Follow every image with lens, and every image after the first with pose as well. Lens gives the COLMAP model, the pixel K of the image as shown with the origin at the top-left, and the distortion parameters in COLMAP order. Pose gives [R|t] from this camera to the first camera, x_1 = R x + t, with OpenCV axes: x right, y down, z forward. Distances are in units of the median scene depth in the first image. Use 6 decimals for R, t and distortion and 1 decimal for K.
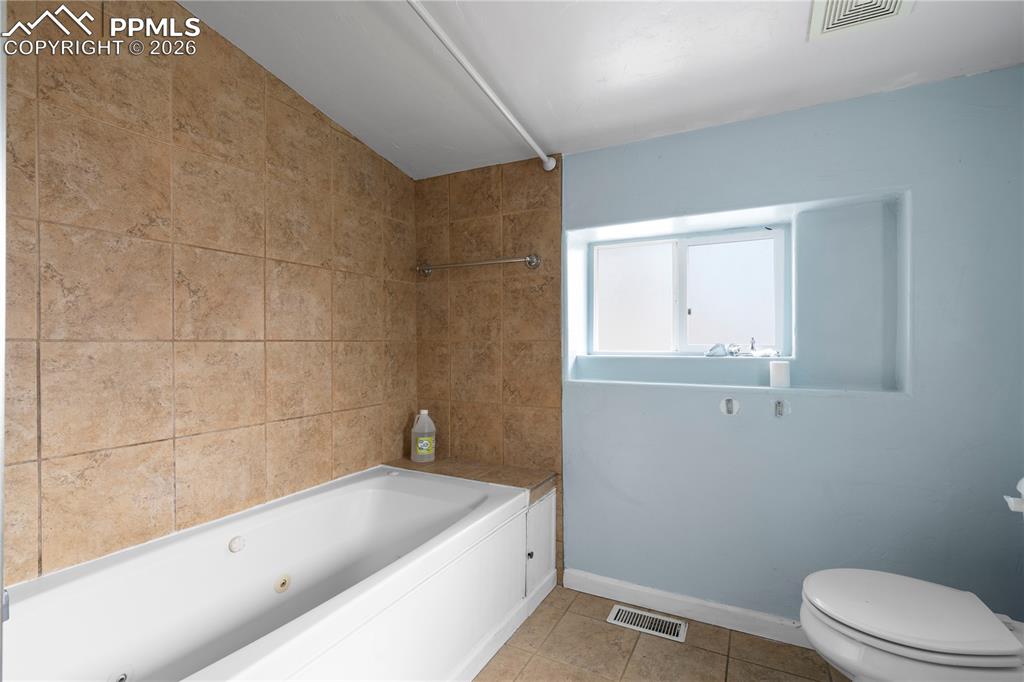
lens RADIAL K [[472.3, 0, 512.8], [0, 472.3, 345.6], [0, 0, 1]] dist [0.003457, 0.001632]
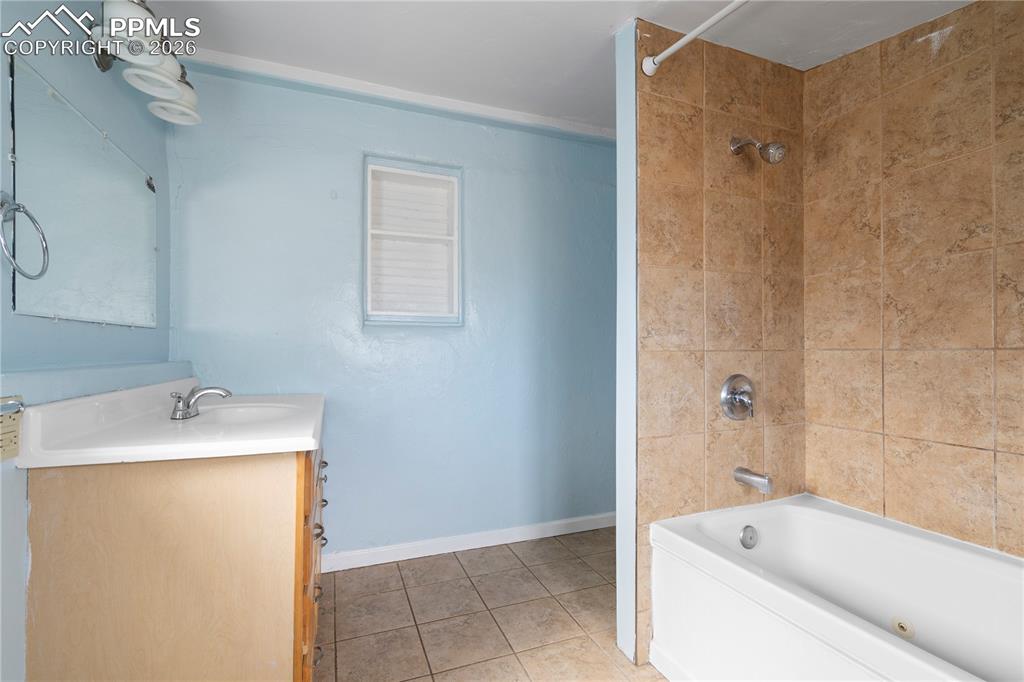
lens RADIAL K [[472.3, 0, 515.2], [0, 472.3, 331.8], [0, 0, 1]] dist [0.003457, 0.001632]
pose [[-0.655661, -0.024135, -0.754670, 0.752421], [0.005504, 0.999310, -0.036742, -0.017448], [0.755036, -0.028244, -0.655075, 1.042806]]
